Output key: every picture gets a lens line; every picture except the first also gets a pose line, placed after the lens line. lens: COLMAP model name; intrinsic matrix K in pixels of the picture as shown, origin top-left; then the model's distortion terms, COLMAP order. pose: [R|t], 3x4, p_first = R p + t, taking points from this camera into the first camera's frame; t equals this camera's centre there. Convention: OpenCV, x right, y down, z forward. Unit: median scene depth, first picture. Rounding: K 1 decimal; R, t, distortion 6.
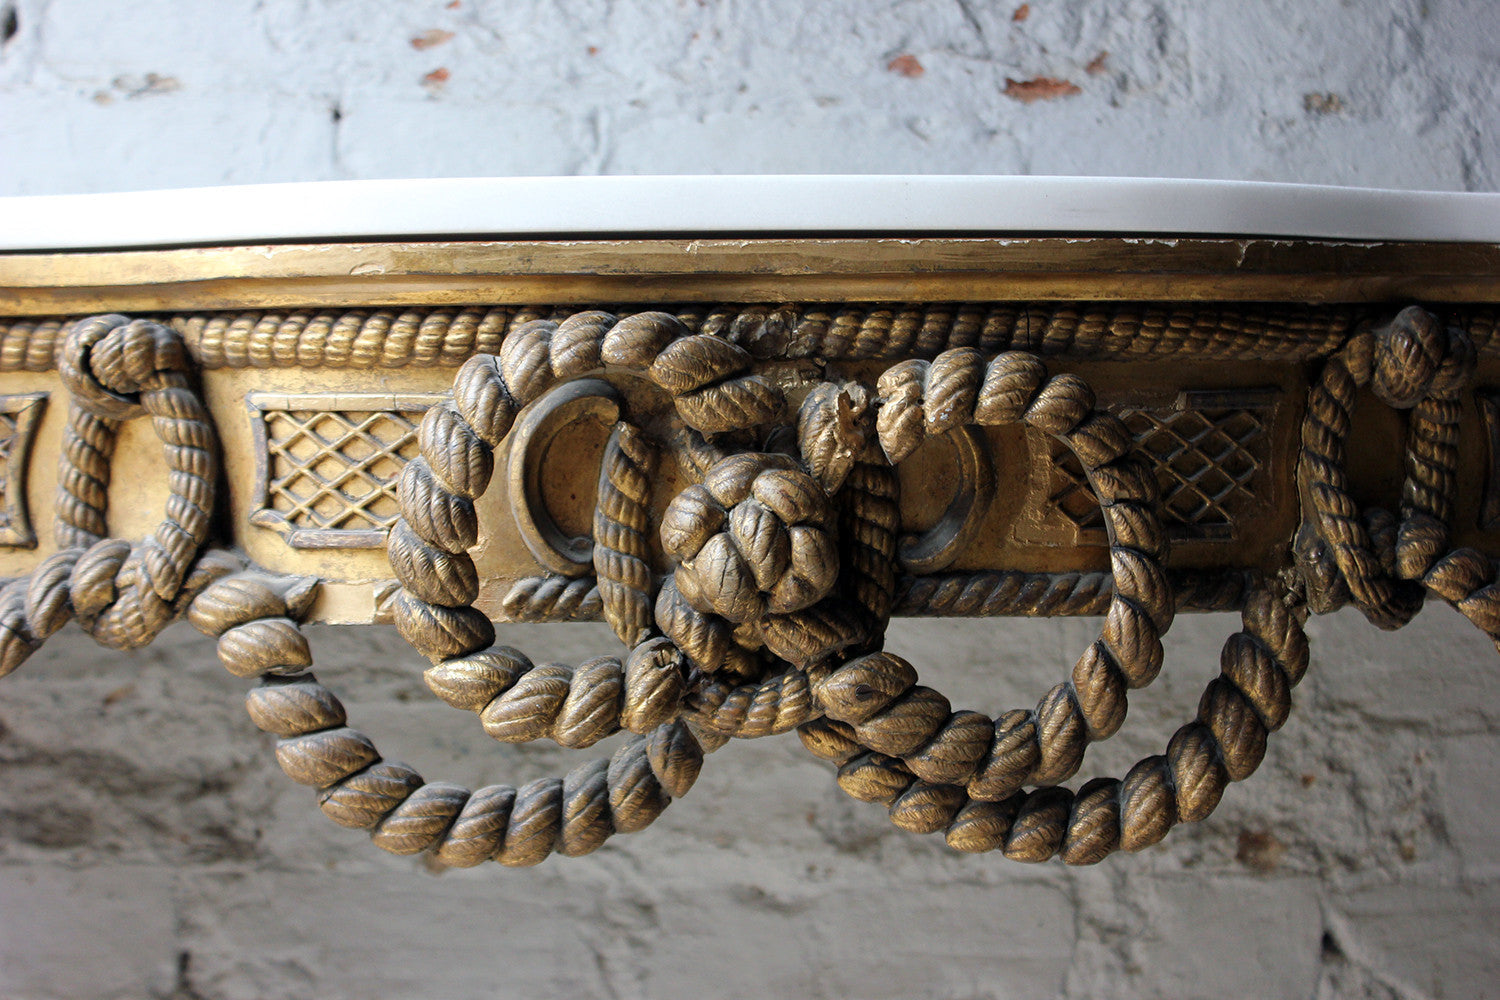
lens RADIAL K [[2415.8, 0, 768.8], [0, 2415.8, 485.2], [0, 0, 1]] dist [-0.015758, 0.000000]
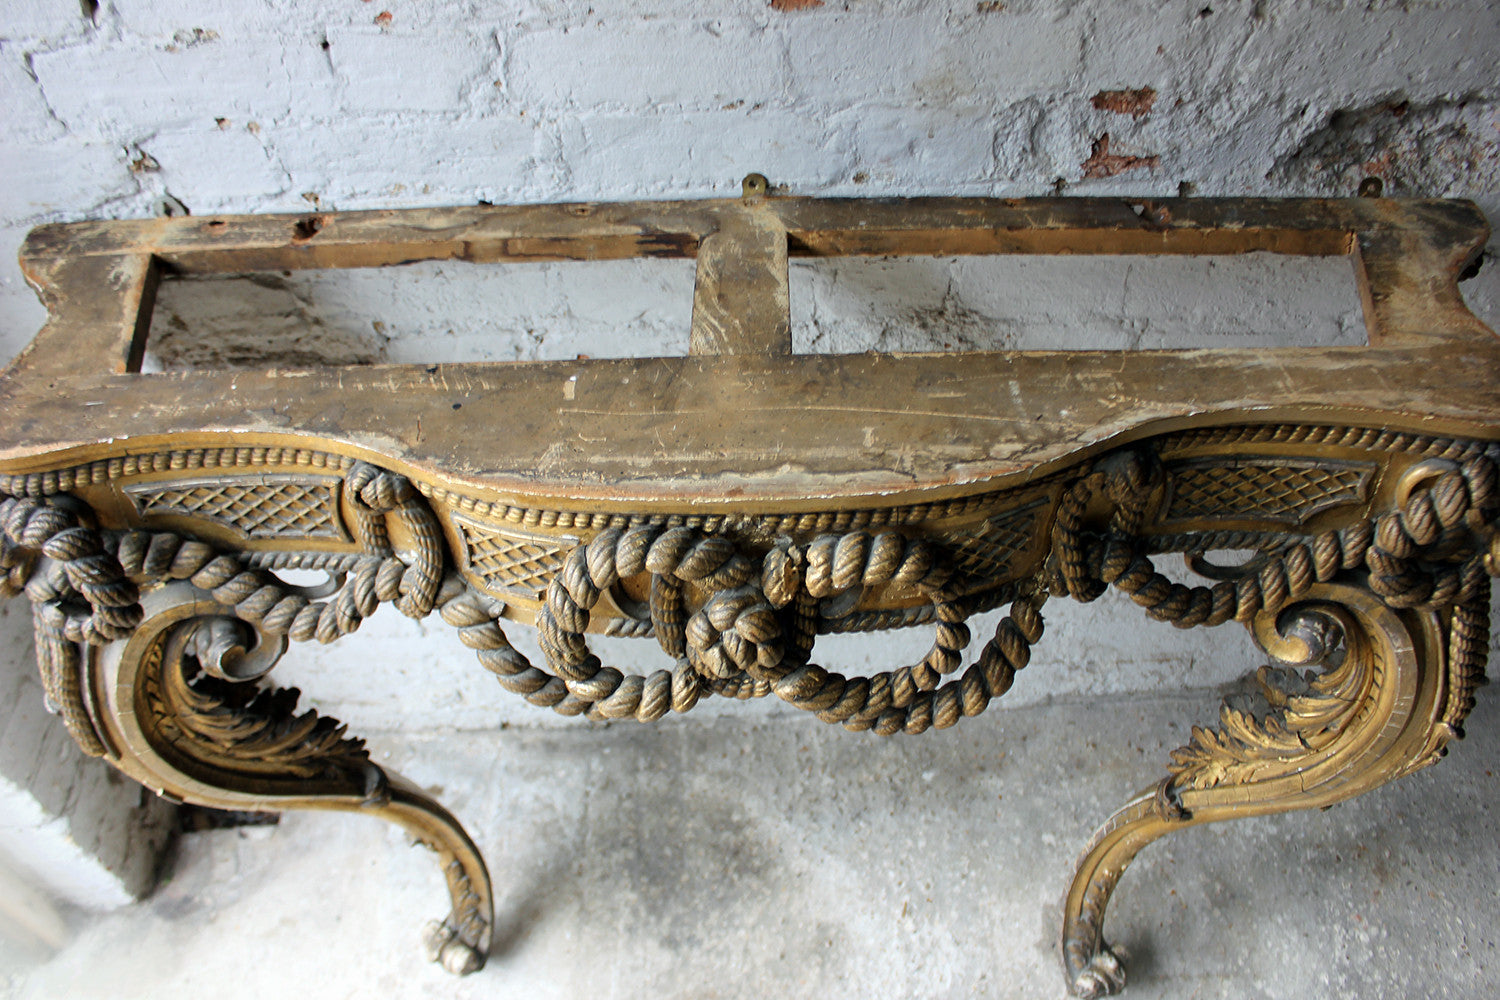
lens RADIAL K [[1217.0, 0, 765.6], [0, 1217.0, 507.6], [0, 0, 1]] dist [-0.149724, 0.101912]
pose [[0.999231, 0.007946, -0.038405, 0.046053], [0.016478, 0.803575, 0.594975, -0.558131], [0.035589, -0.595150, 0.802826, 0.307846]]
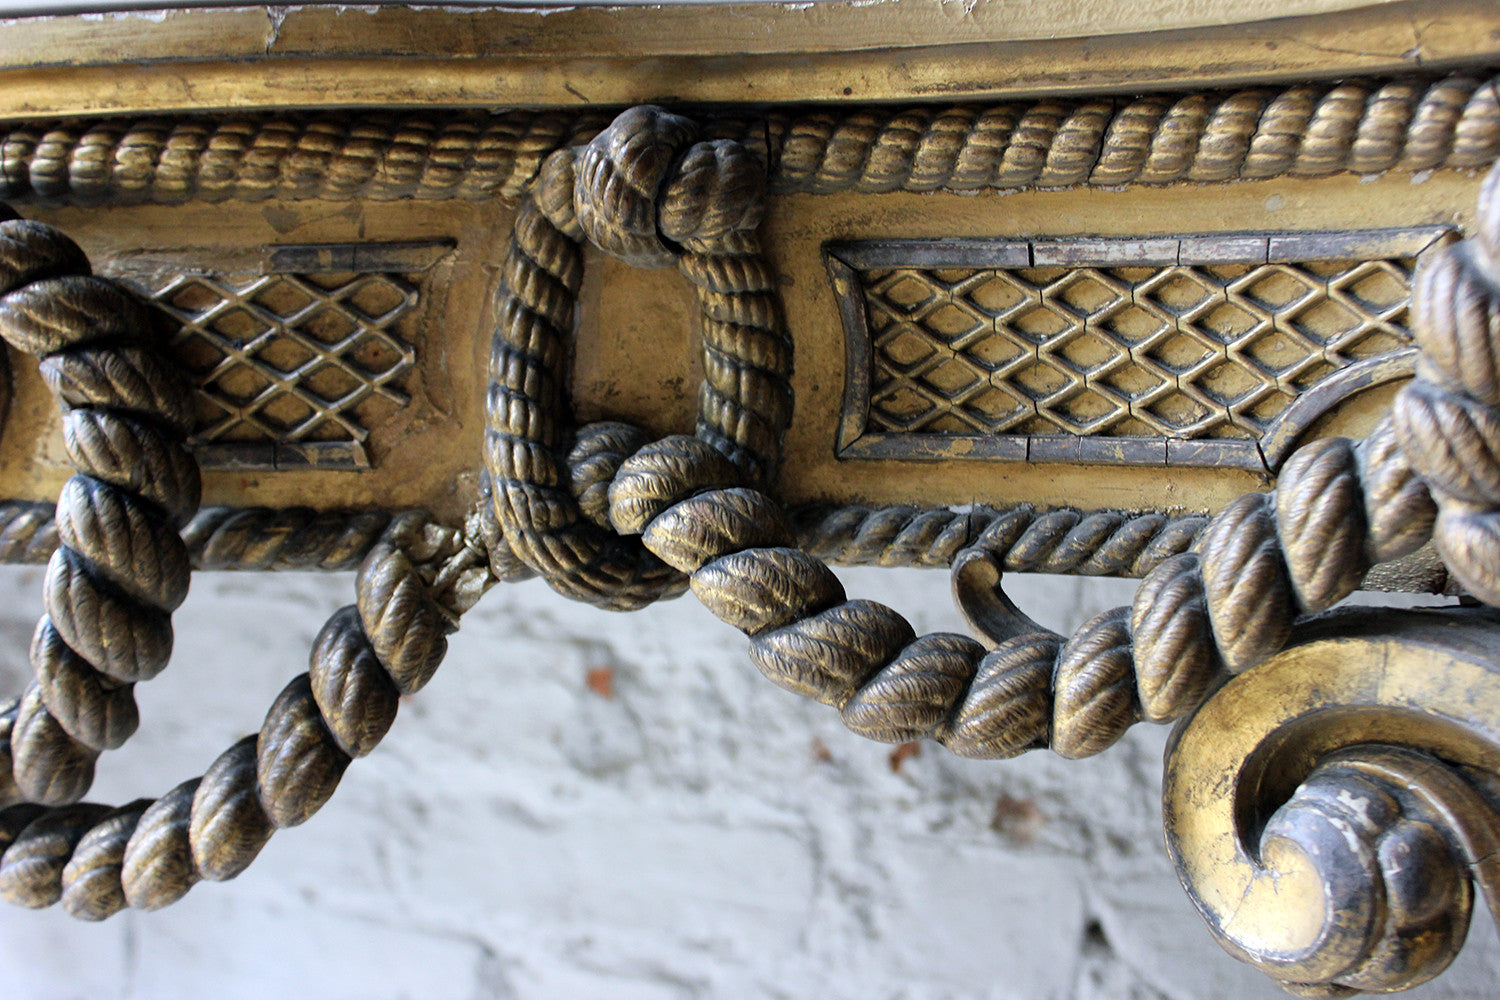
lens RADIAL K [[1551.1, 0, 770.4], [0, 1551.1, 485.5], [0, 0, 1]] dist [-0.093011, 0.000000]
pose [[0.927267, 0.031693, -0.373058, 0.463801], [-0.014046, 0.998654, 0.049928, 0.005079], [0.374138, -0.041056, 0.926464, 0.649204]]
